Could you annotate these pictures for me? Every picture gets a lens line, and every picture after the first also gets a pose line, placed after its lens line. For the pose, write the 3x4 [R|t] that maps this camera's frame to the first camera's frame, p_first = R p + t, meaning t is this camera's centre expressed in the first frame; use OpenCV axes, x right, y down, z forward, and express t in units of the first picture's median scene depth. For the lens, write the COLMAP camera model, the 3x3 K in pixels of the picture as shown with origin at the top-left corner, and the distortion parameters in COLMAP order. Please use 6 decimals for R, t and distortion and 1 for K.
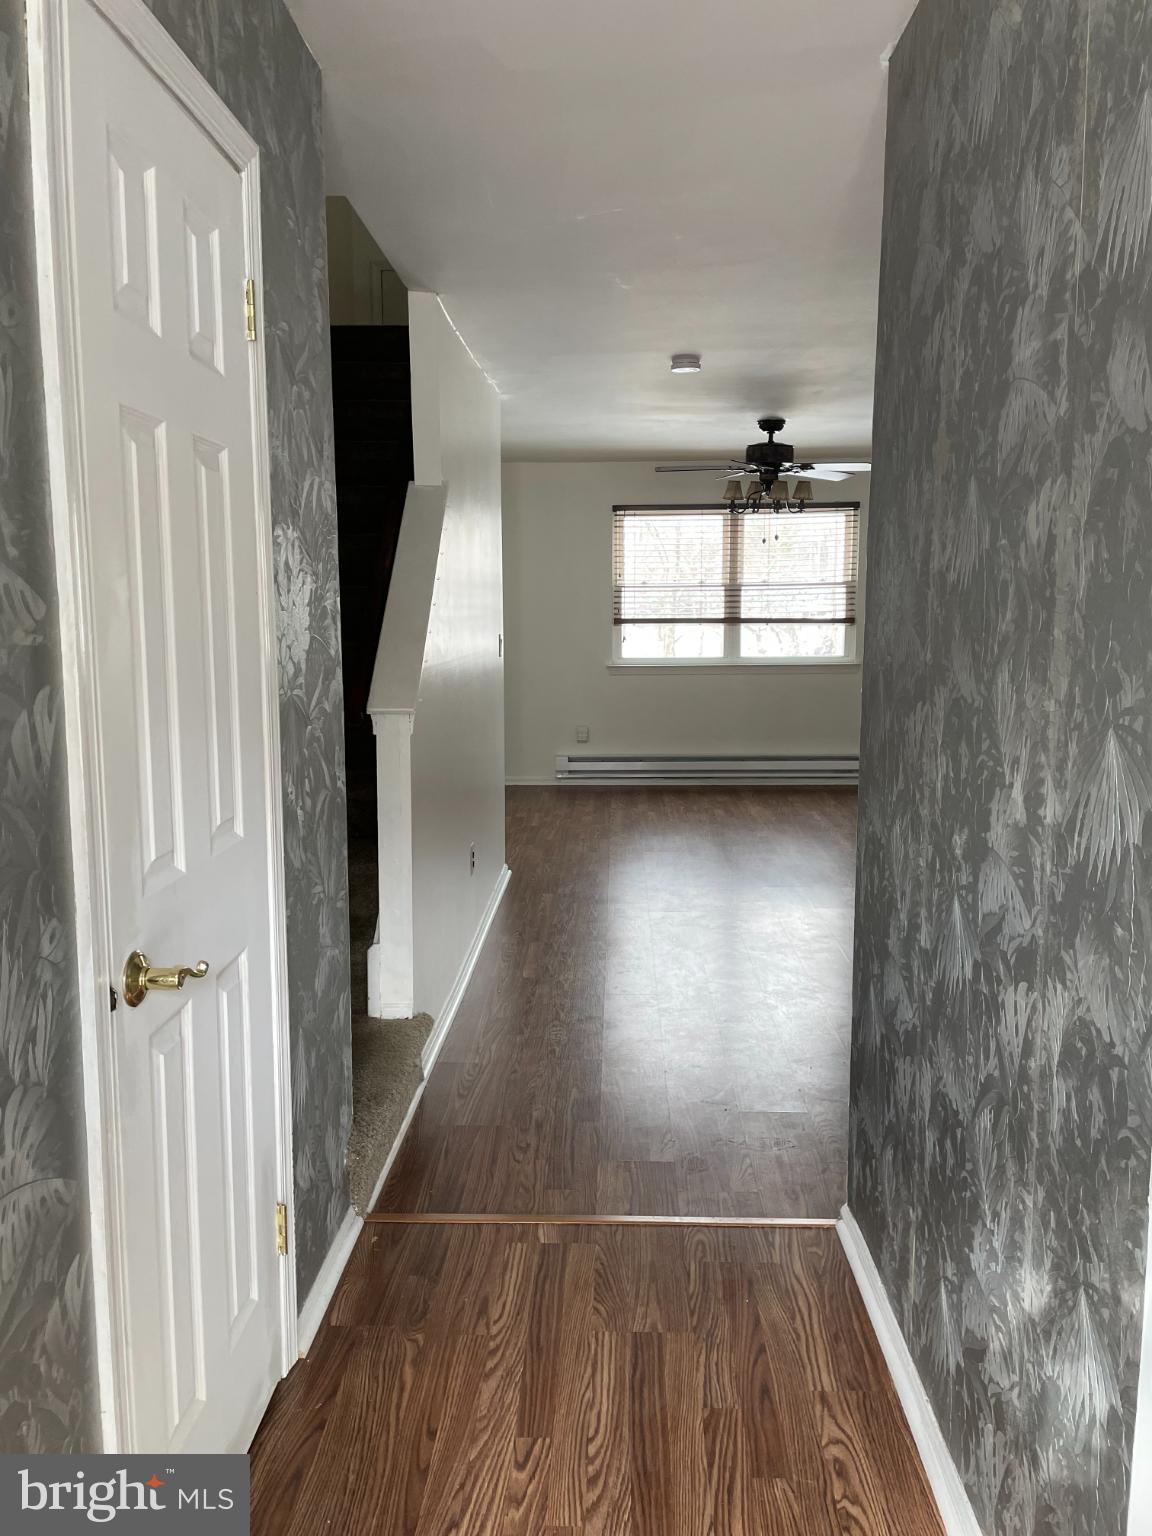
lens RADIAL K [[1172.0, 0, 573.8], [0, 1172.0, 765.3], [0, 0, 1]] dist [0.005608, 0.000191]
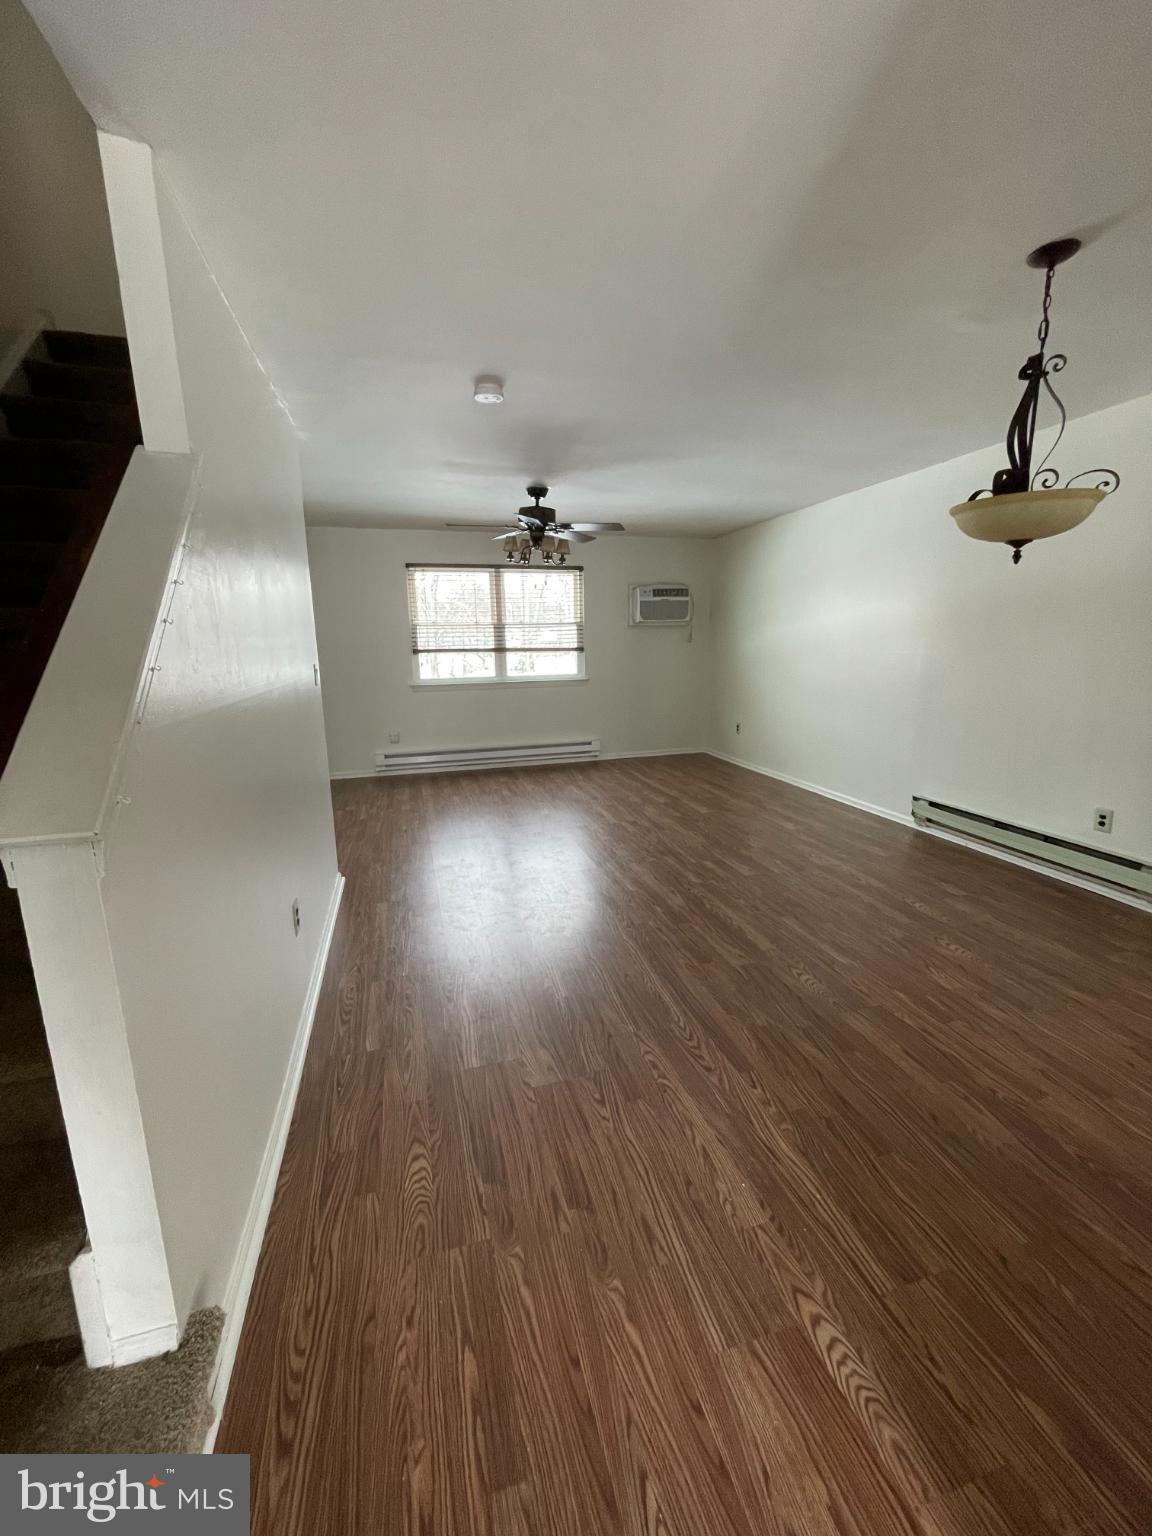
lens RADIAL K [[612.5, 0, 589.3], [0, 612.5, 775.1], [0, 0, 1]] dist [-0.004388, -0.000269]
pose [[0.945221, -0.074486, 0.317818, -0.007952], [0.049647, 0.995095, 0.085563, -0.032850], [-0.322632, -0.065097, 0.944283, 0.271213]]
